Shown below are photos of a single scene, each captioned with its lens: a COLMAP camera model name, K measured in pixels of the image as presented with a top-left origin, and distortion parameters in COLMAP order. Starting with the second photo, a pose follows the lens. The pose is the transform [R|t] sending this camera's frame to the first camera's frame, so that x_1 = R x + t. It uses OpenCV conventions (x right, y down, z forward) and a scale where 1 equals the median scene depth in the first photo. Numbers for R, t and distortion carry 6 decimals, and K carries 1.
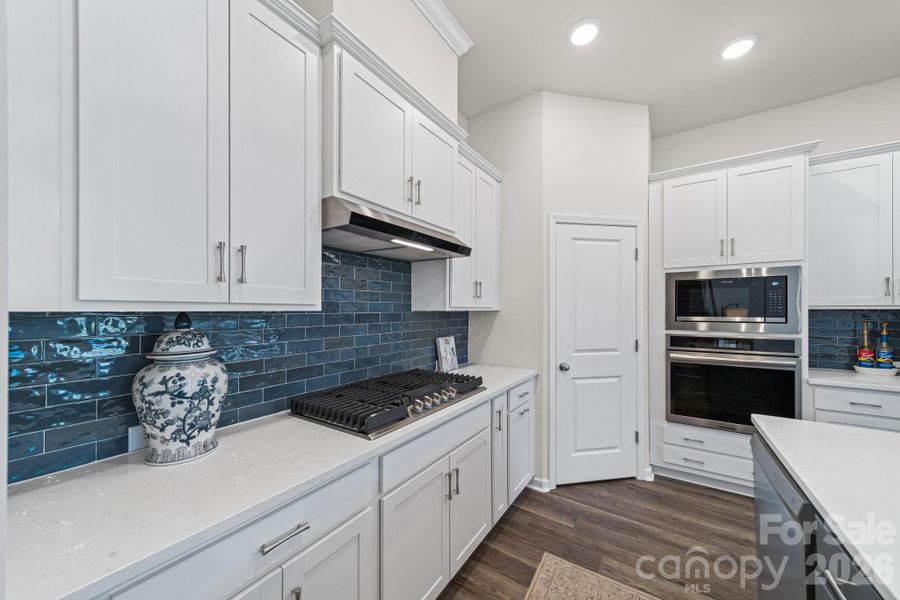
lens RADIAL K [[322.0, 0, 441.3], [0, 322.0, 310.0], [0, 0, 1]] dist [0.005870, 0.000198]
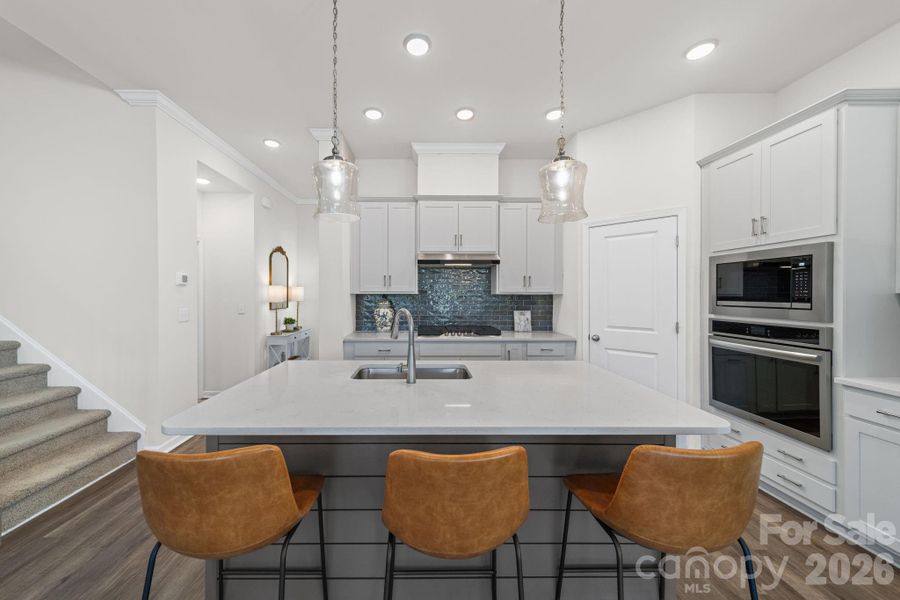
lens RADIAL K [[322.0, 0, 426.9], [0, 322.0, 294.0], [0, 0, 1]] dist [0.005870, 0.000198]
pose [[0.573800, 0.002639, -0.818991, 1.181324], [-0.002031, 0.999996, 0.001800, -0.000518], [0.818993, 0.000630, 0.573803, -0.331259]]
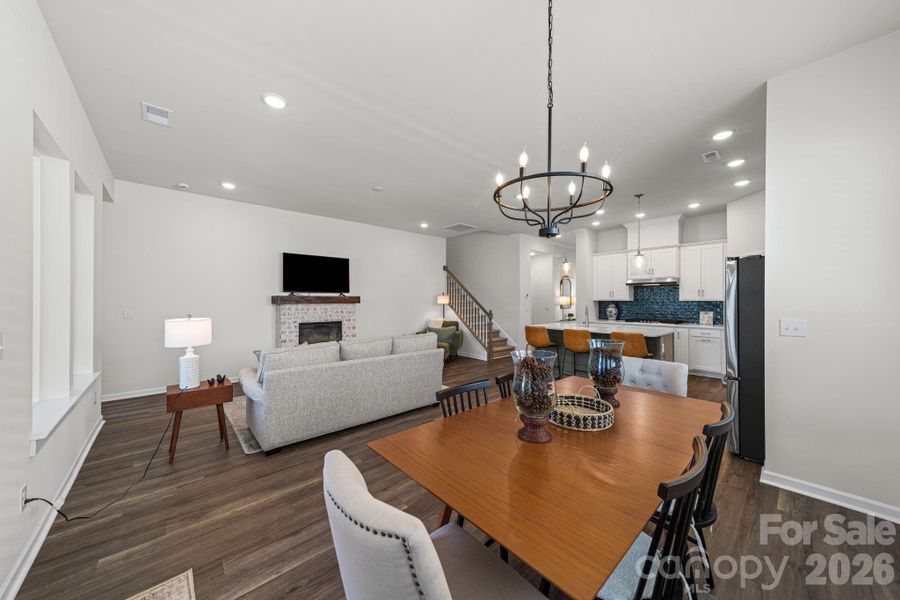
lens RADIAL K [[322.0, 0, 450.1], [0, 322.0, 299.3], [0, 0, 1]] dist [0.005870, 0.000198]
pose [[-0.234119, -0.001798, -0.972206, 3.278640], [-0.001817, 0.999997, -0.001412, -0.004186], [0.972206, 0.001436, -0.234121, -0.379361]]
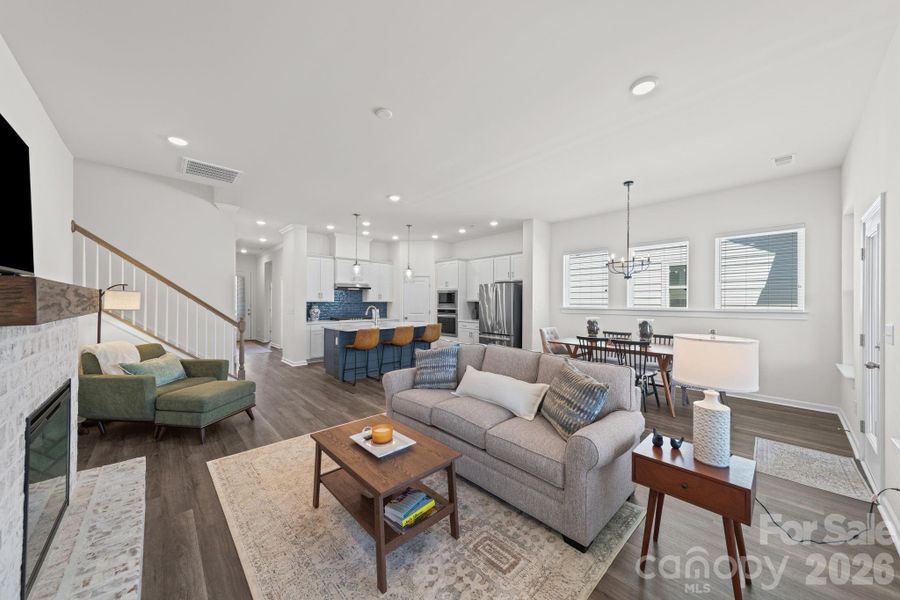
lens RADIAL K [[322.0, 0, 448.7], [0, 322.0, 299.4], [0, 0, 1]] dist [0.005870, 0.000198]
pose [[0.974334, -0.001449, -0.225104, 1.825298], [0.000056, 0.999981, -0.006194, -0.004436], [0.225109, 0.006022, 0.974315, -2.610364]]
